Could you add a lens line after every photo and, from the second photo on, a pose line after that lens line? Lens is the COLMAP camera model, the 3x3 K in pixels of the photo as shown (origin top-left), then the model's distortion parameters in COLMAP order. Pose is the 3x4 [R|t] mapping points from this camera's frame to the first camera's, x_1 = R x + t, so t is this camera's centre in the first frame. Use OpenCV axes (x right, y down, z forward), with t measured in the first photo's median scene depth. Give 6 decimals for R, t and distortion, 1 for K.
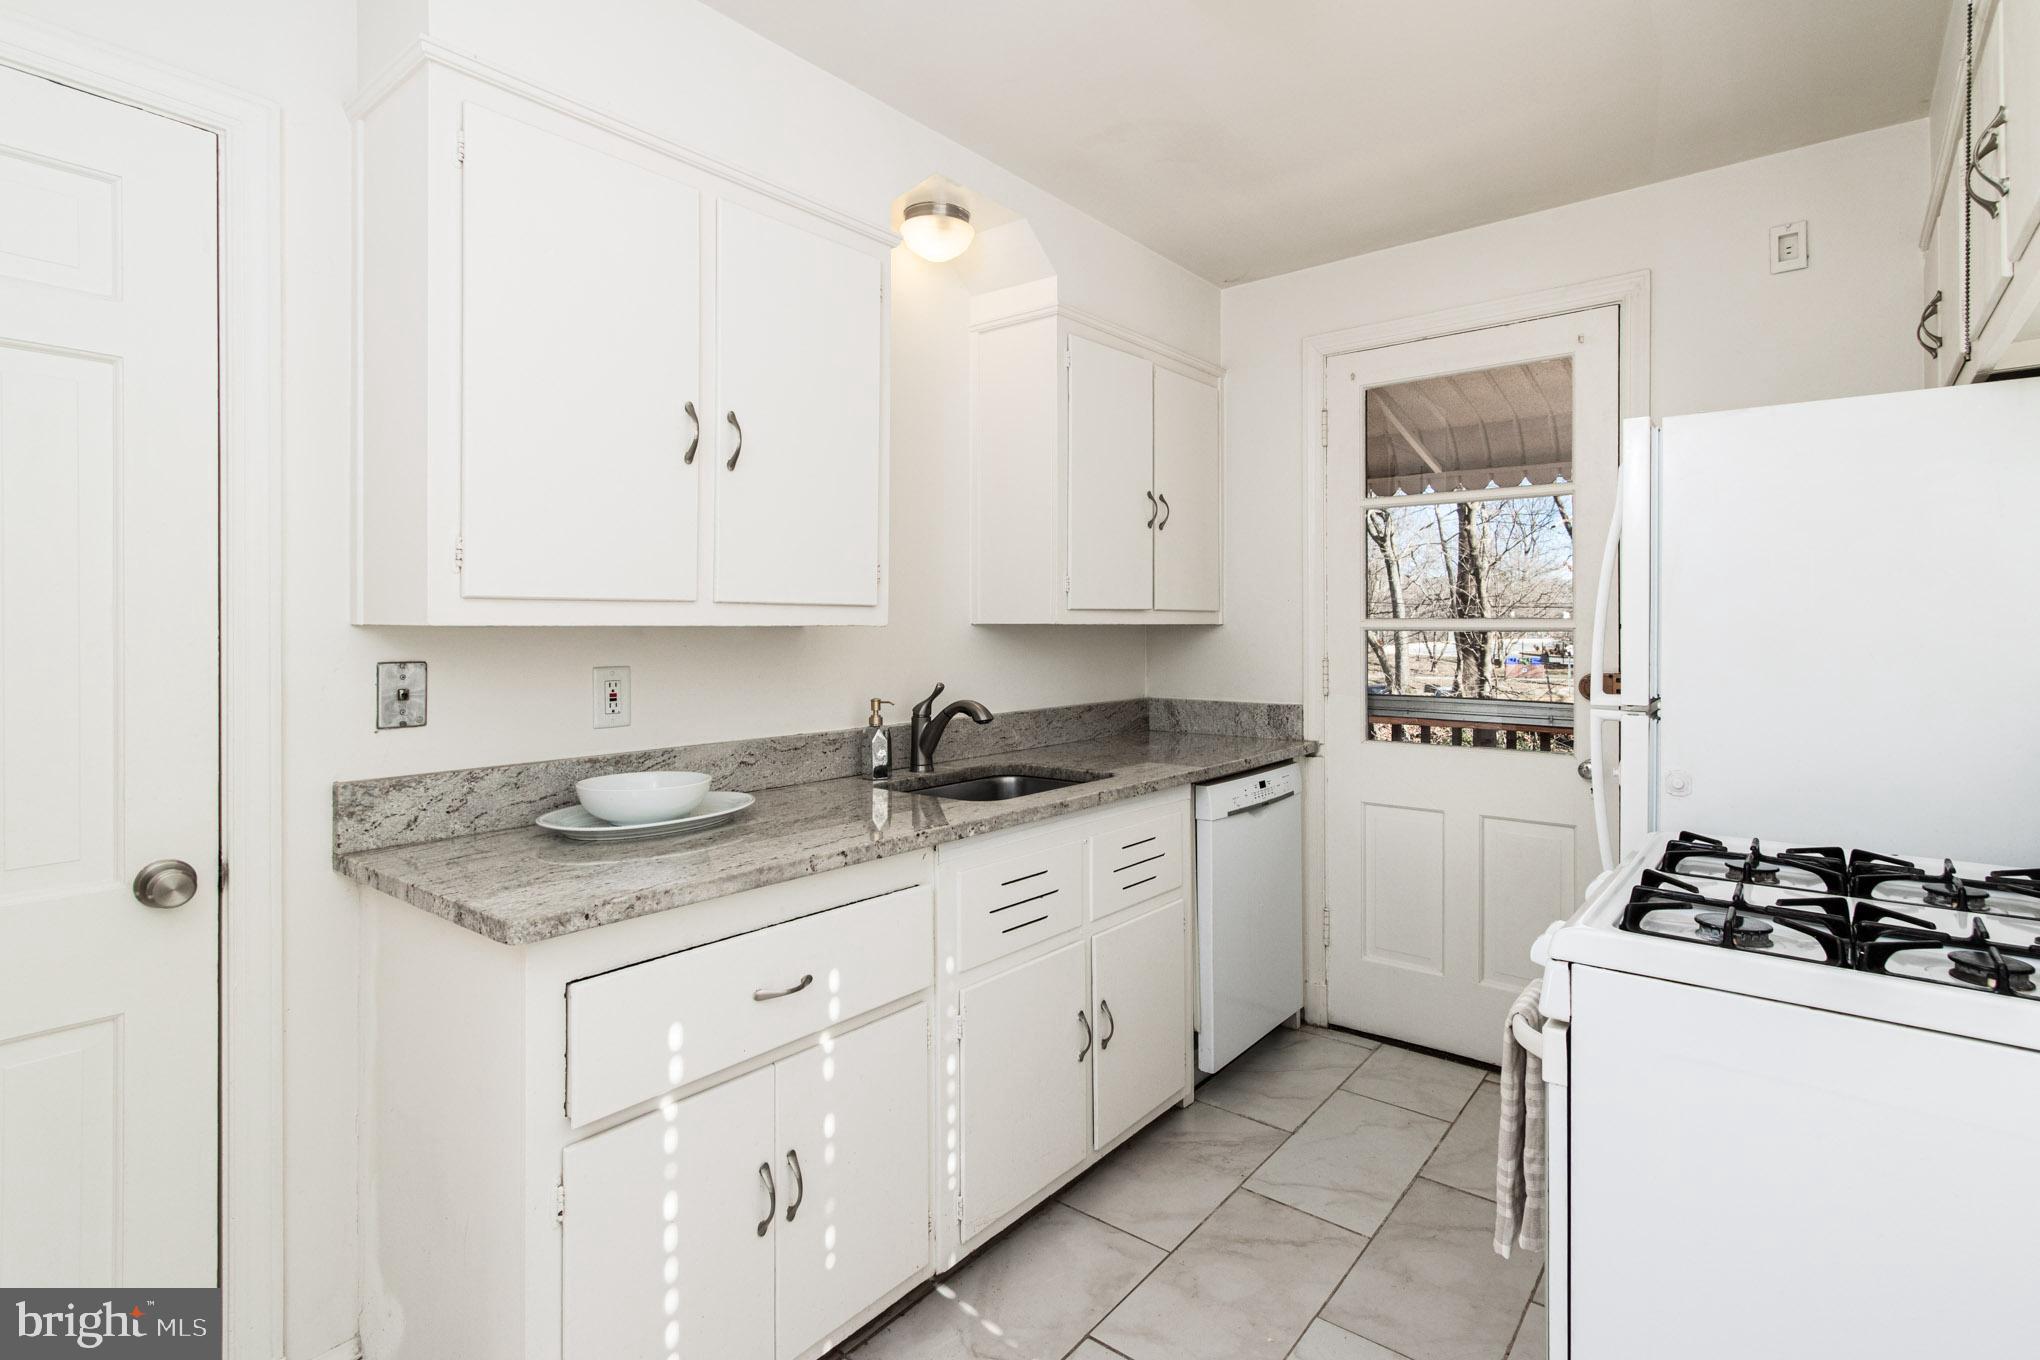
lens RADIAL K [[988.9, 0, 1024.0], [0, 988.9, 623.0], [0, 0, 1]] dist [0.002263, 0.000224]
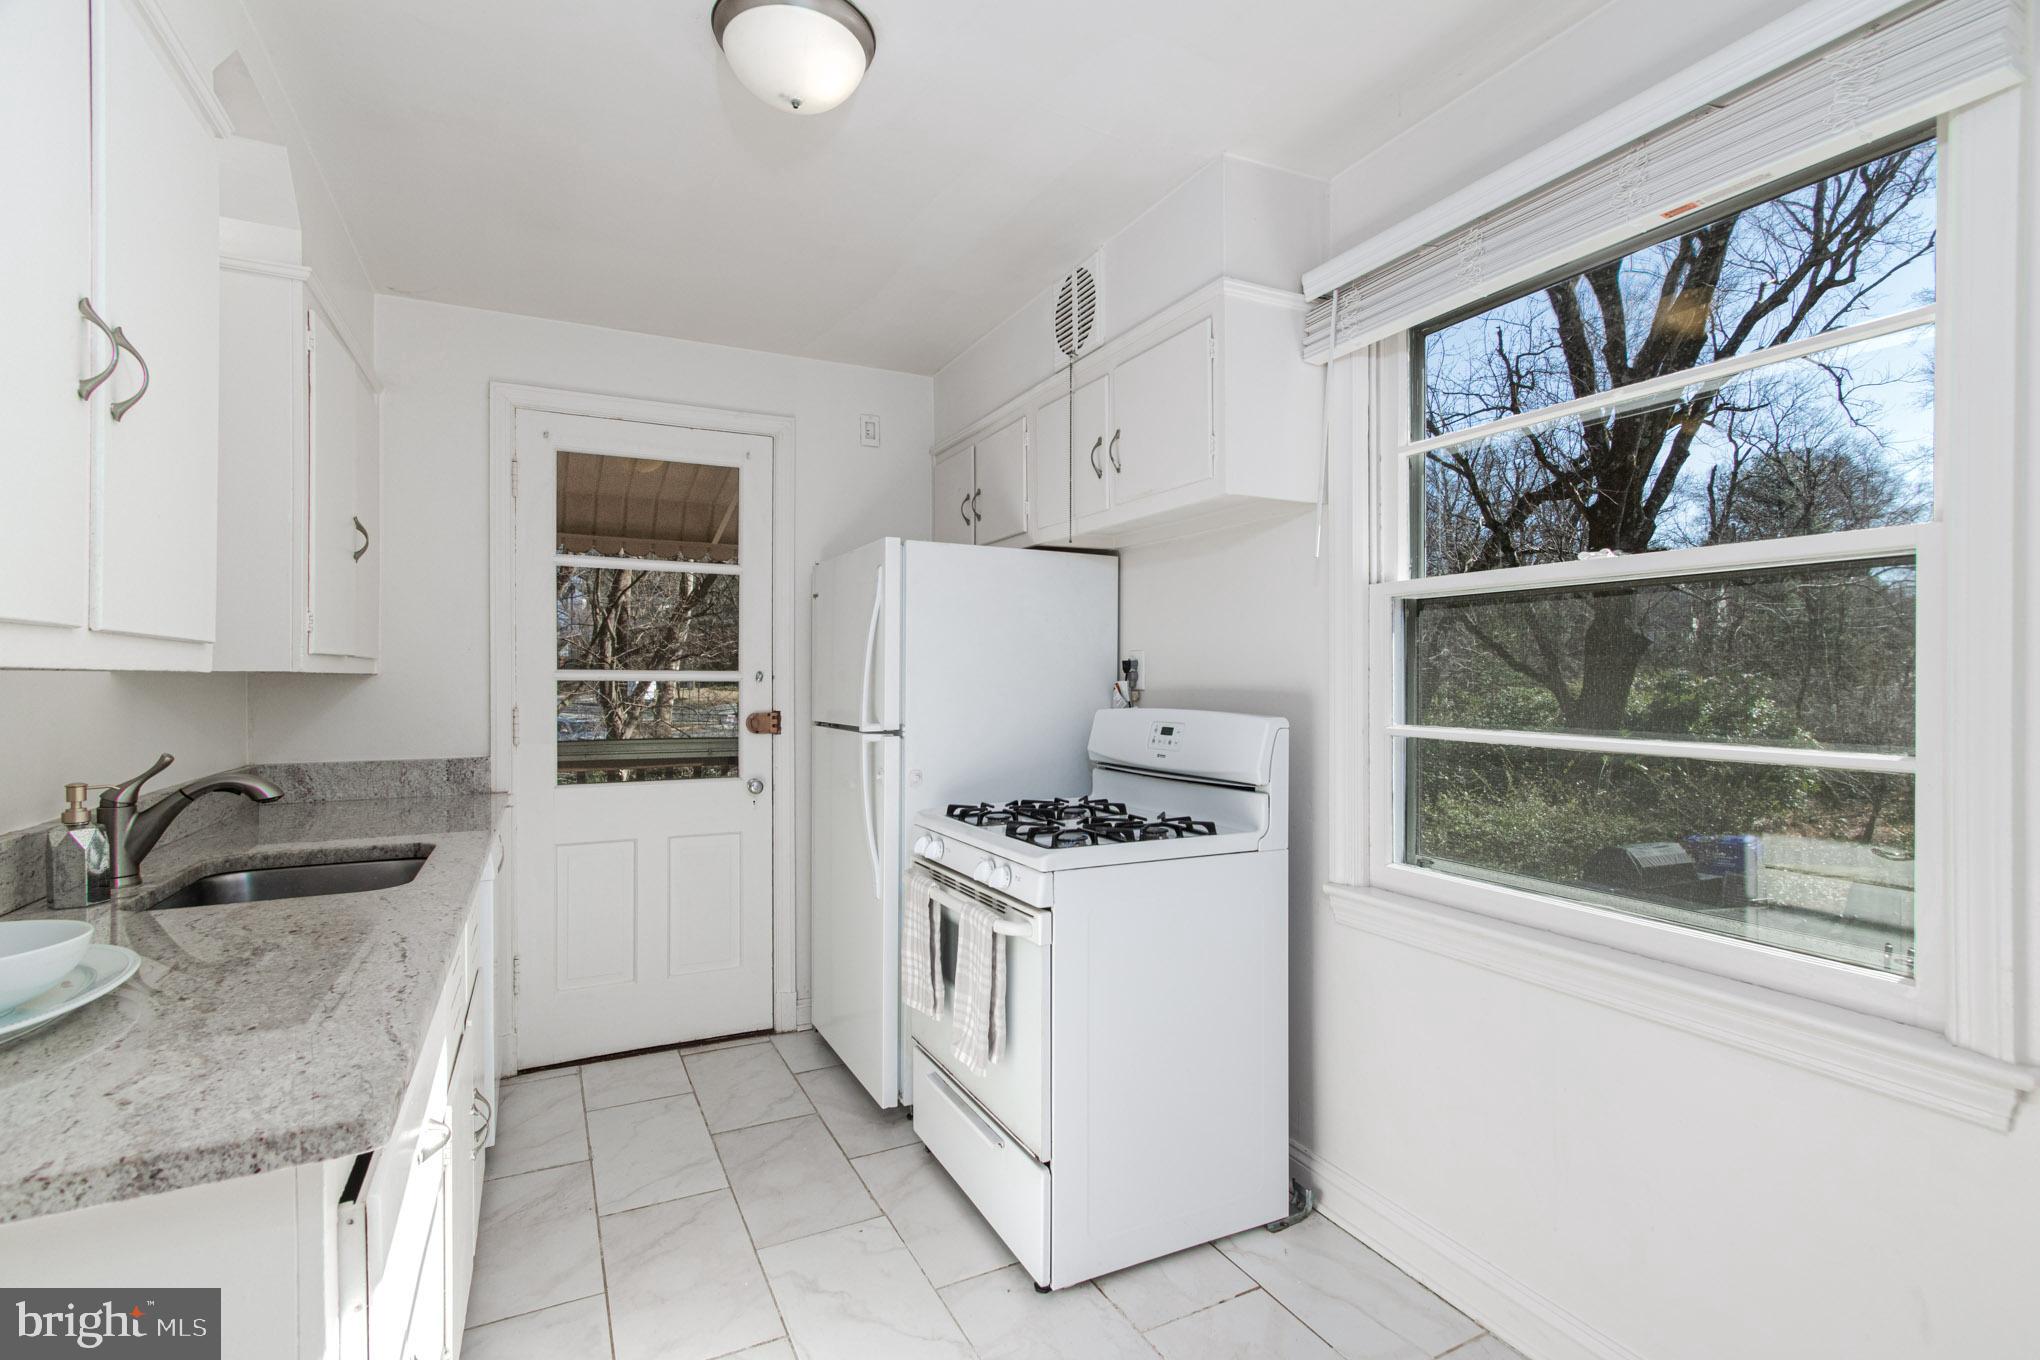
lens RADIAL K [[952.3, 0, 1020.0], [0, 952.3, 680.0], [0, 0, 1]] dist [0.000029, -0.000048]
pose [[0.411769, 0.001023, 0.911288, -0.375665], [-0.005011, 0.999987, 0.001141, 0.003574], [-0.911274, -0.005037, 0.411769, 0.141017]]
